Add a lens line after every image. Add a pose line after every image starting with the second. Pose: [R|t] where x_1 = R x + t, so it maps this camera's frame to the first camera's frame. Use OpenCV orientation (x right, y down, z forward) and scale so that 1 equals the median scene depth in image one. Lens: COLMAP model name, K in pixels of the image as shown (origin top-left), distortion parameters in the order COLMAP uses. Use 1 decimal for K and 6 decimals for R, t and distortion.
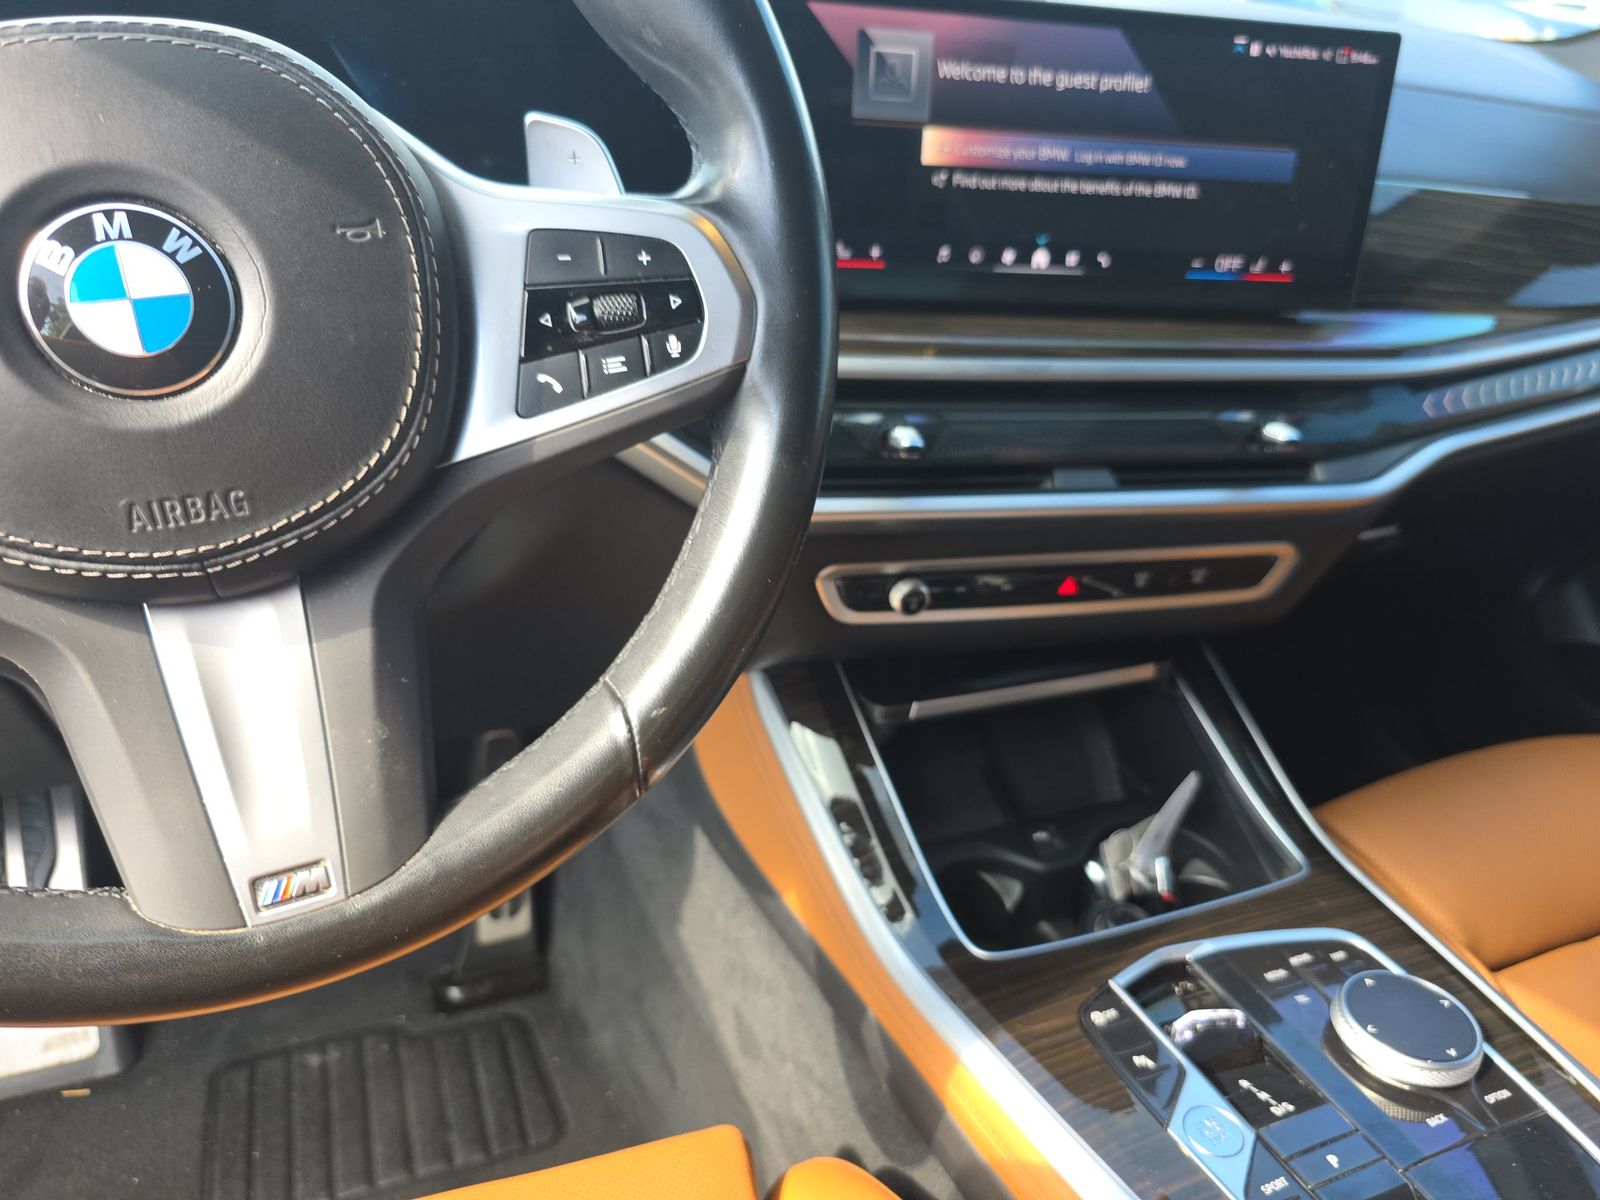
lens RADIAL K [[1097.9, 0, 808.2], [0, 1097.9, 601.0], [0, 0, 1]] dist [0.037450, -0.030693]
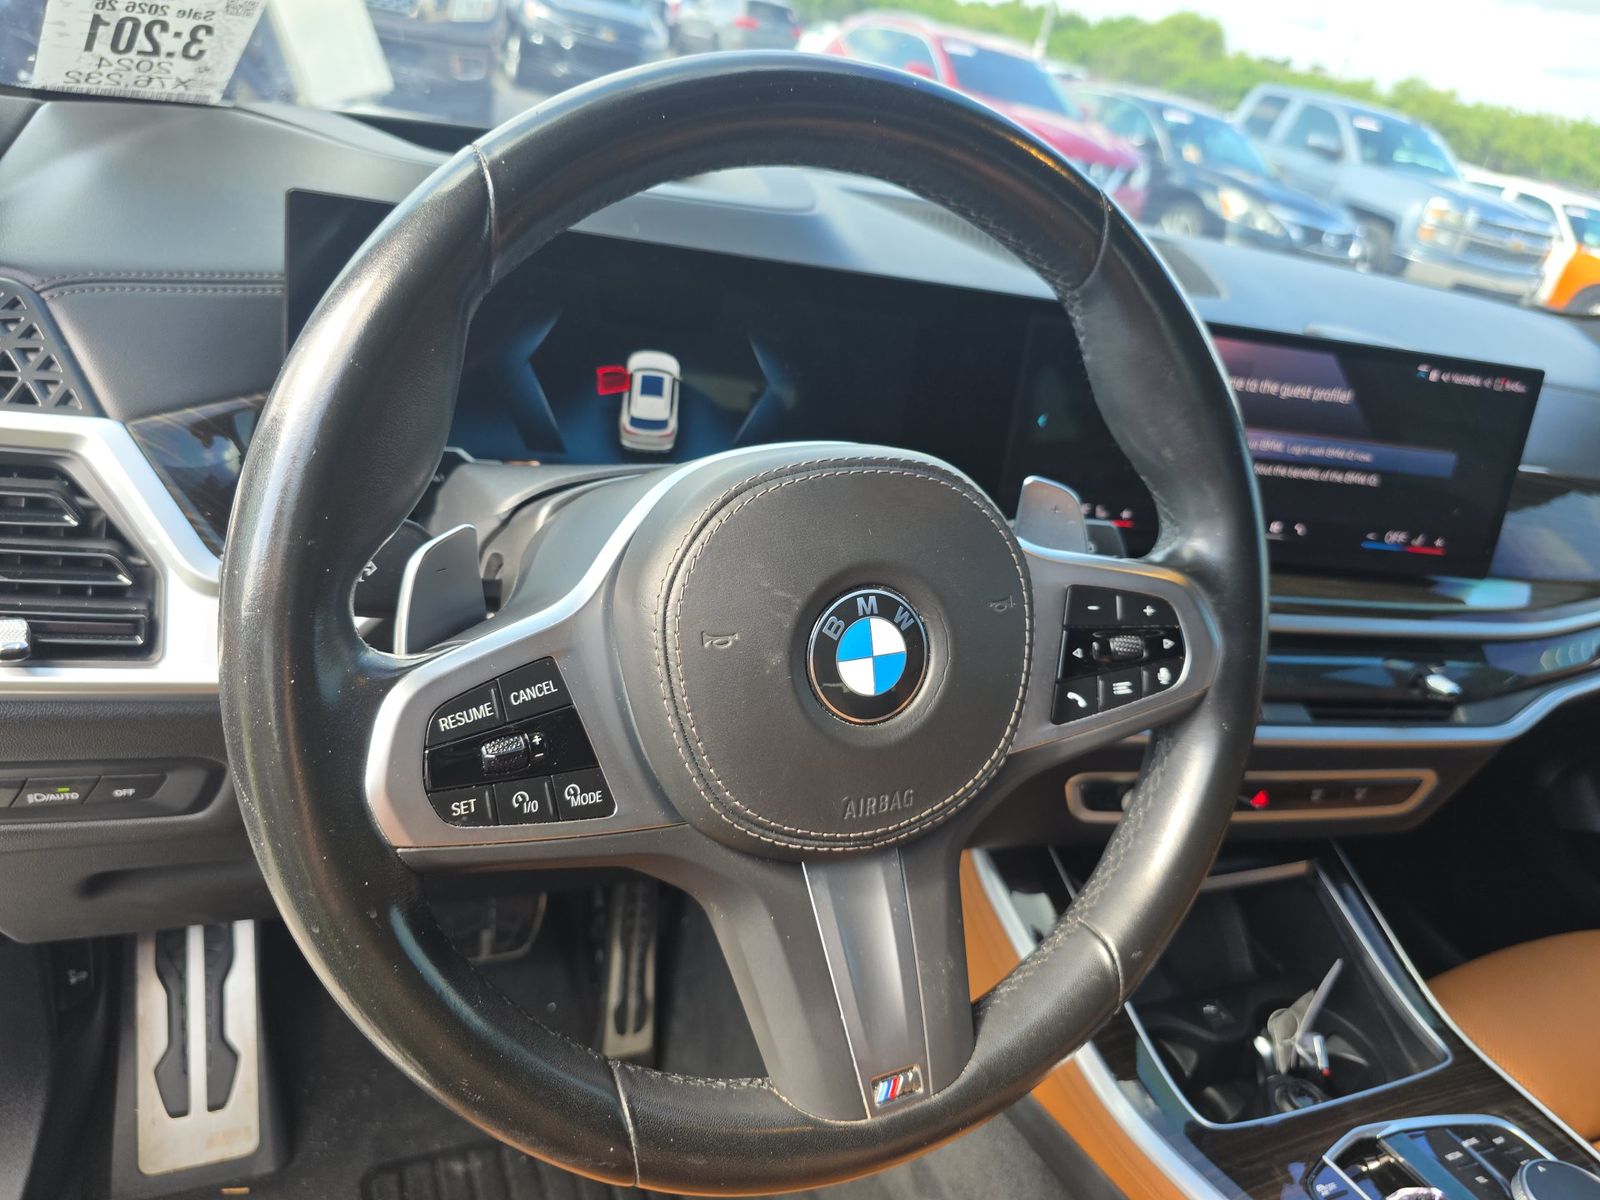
lens RADIAL K [[1088.2, 0, 800.3], [0, 1088.2, 604.7], [0, 0, 1]] dist [0.051344, -0.035026]
pose [[0.995698, 0.074929, 0.054515, -0.344700], [-0.070770, 0.994699, -0.074597, -0.100608], [-0.059816, 0.070418, 0.995723, -0.163589]]
